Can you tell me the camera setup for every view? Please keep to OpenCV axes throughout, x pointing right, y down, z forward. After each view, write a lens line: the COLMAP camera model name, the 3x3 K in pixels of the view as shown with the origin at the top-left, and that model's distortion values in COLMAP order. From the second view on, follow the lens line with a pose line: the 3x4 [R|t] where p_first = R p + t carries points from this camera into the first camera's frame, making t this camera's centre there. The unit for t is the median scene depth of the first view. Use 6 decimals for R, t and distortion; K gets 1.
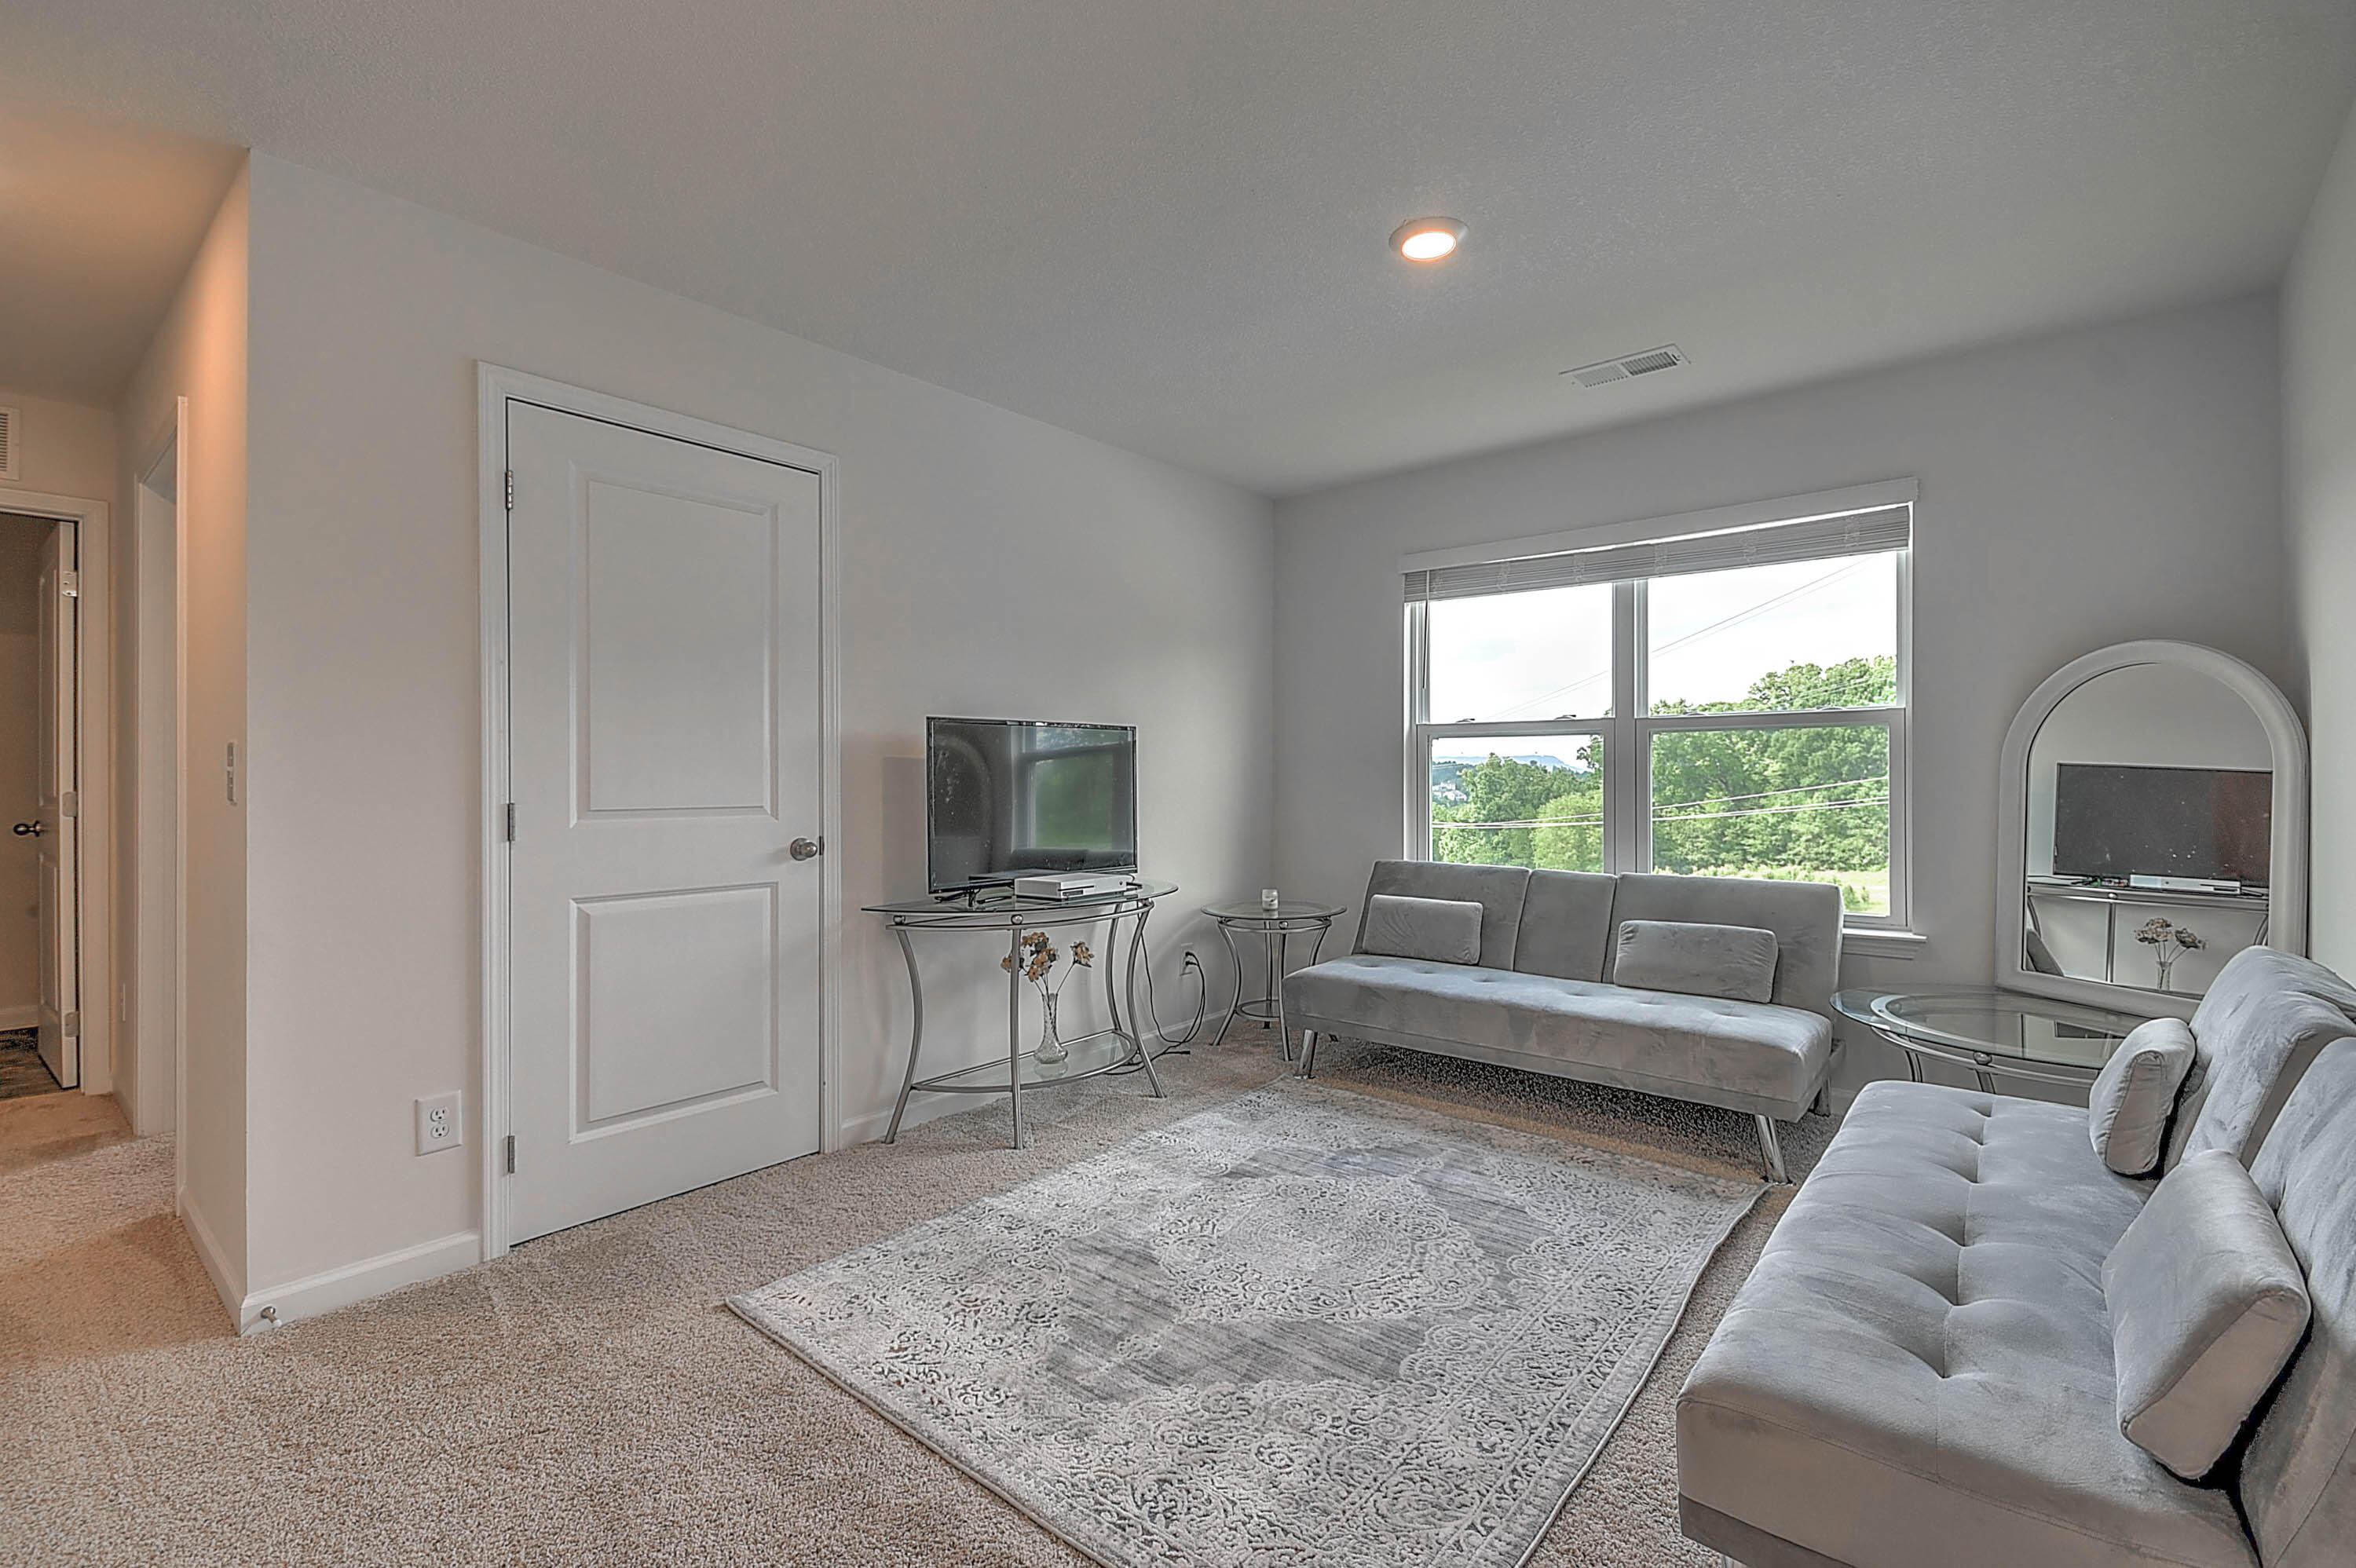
lens RADIAL K [[1035.2, 0, 1171.0], [0, 1035.2, 772.5], [0, 0, 1]] dist [0.011467, -0.002230]
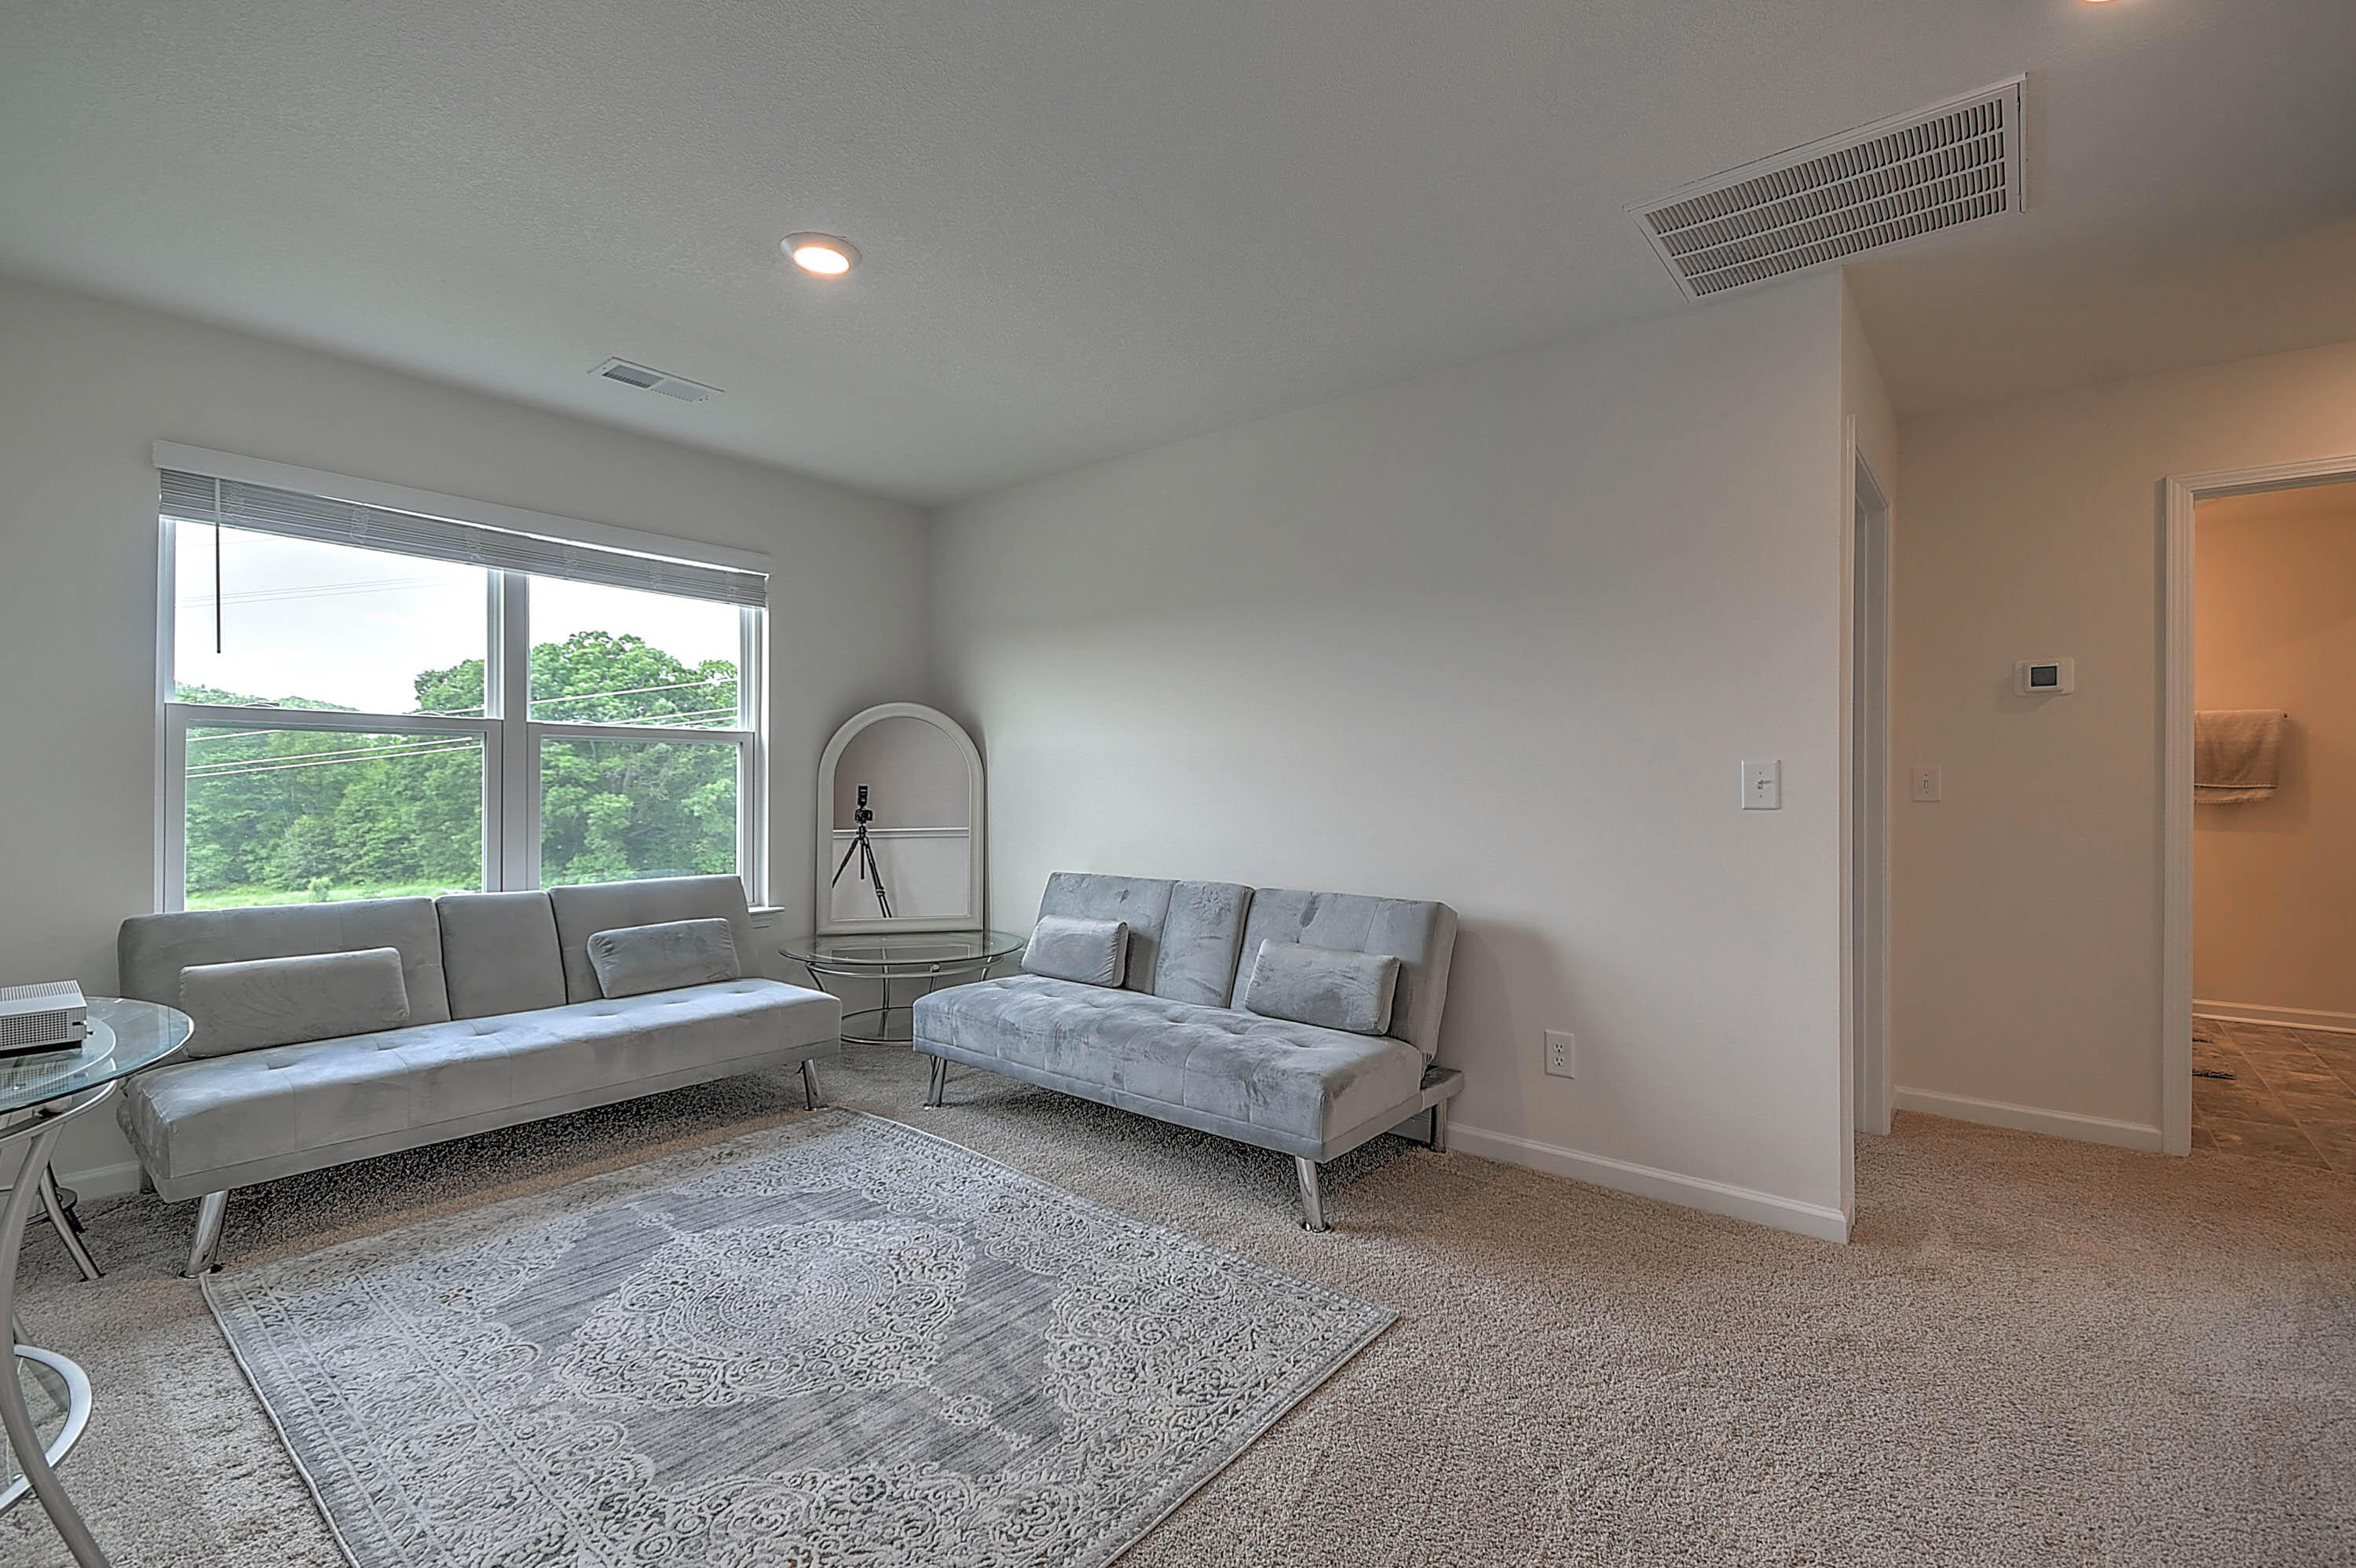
lens RADIAL K [[1035.2, 0, 1170.1], [0, 1035.2, 779.9], [0, 0, 1]] dist [0.011467, -0.002230]
pose [[-0.012972, 0.008349, 0.999881, -0.572219], [-0.007476, 0.999936, -0.008447, 0.003702], [-0.999888, -0.007584, -0.012909, 0.503711]]
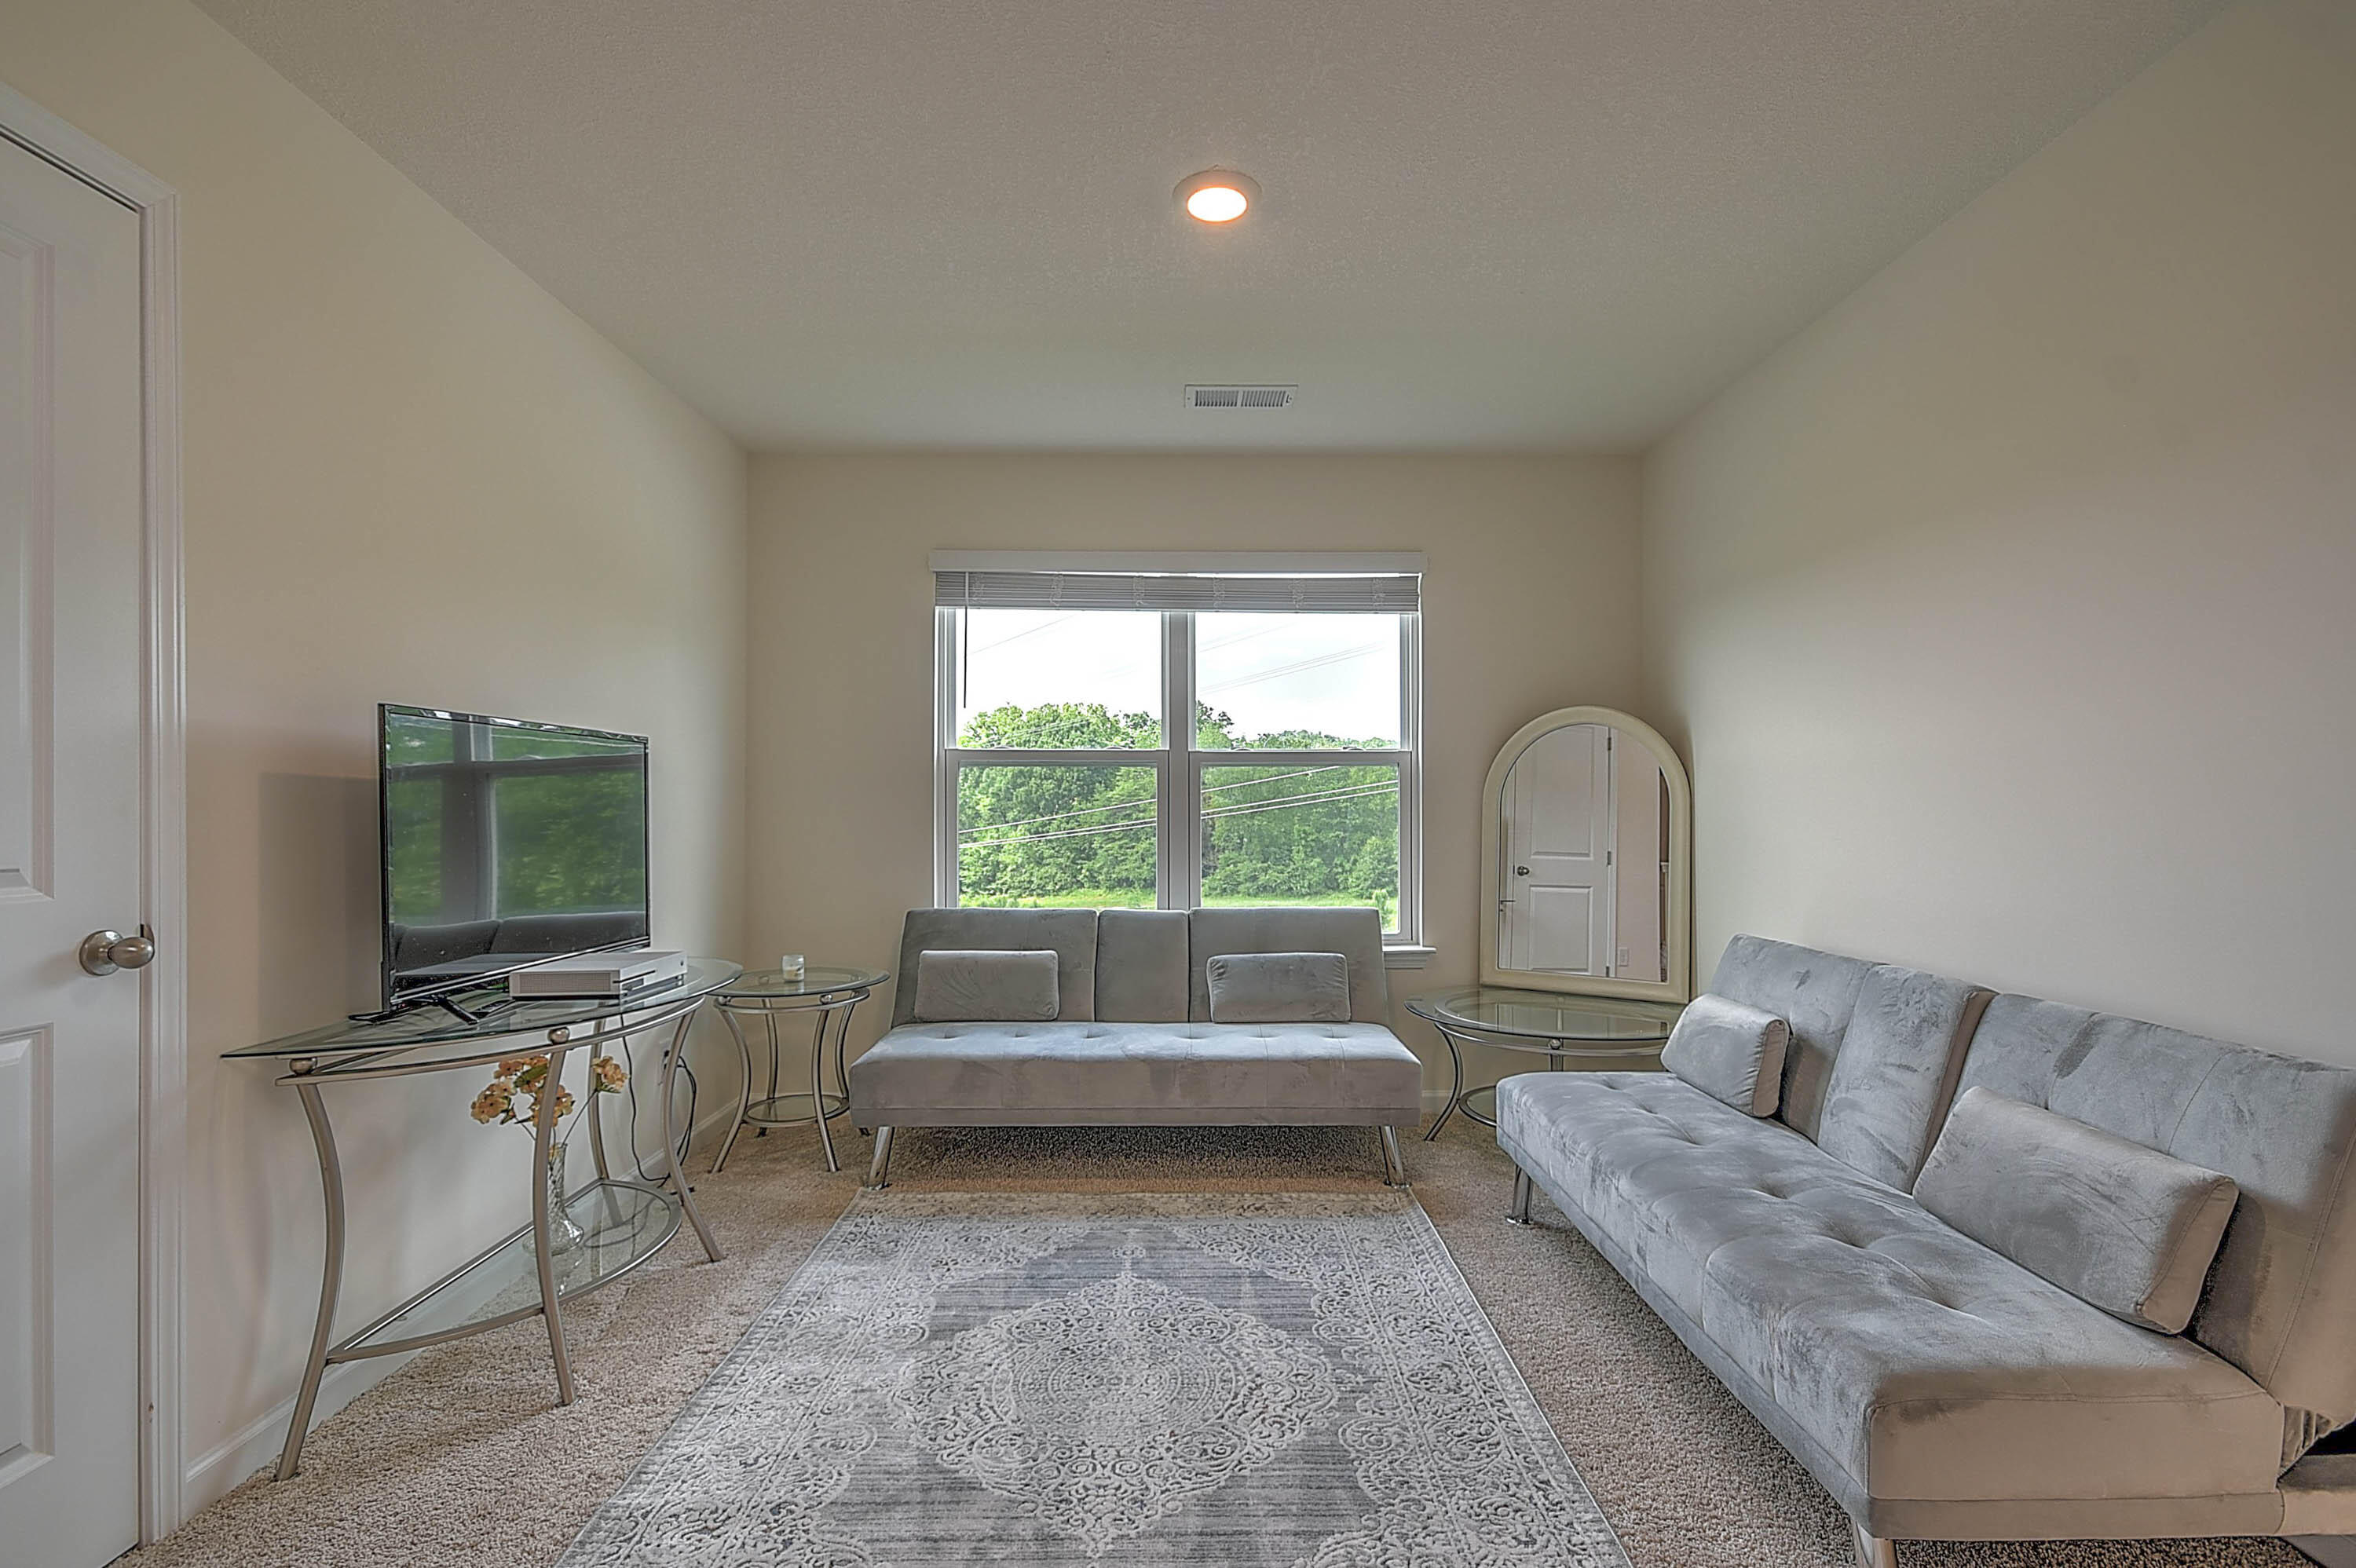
lens RADIAL K [[1113.2, 0, 1183.8], [0, 1113.2, 808.0], [0, 0, 1]] dist [0.016744, 0.000118]
pose [[0.757323, 0.003146, 0.653033, -0.291052], [-0.004259, 0.999991, 0.000122, 0.002194], [-0.653026, -0.002873, 0.757330, 0.228058]]
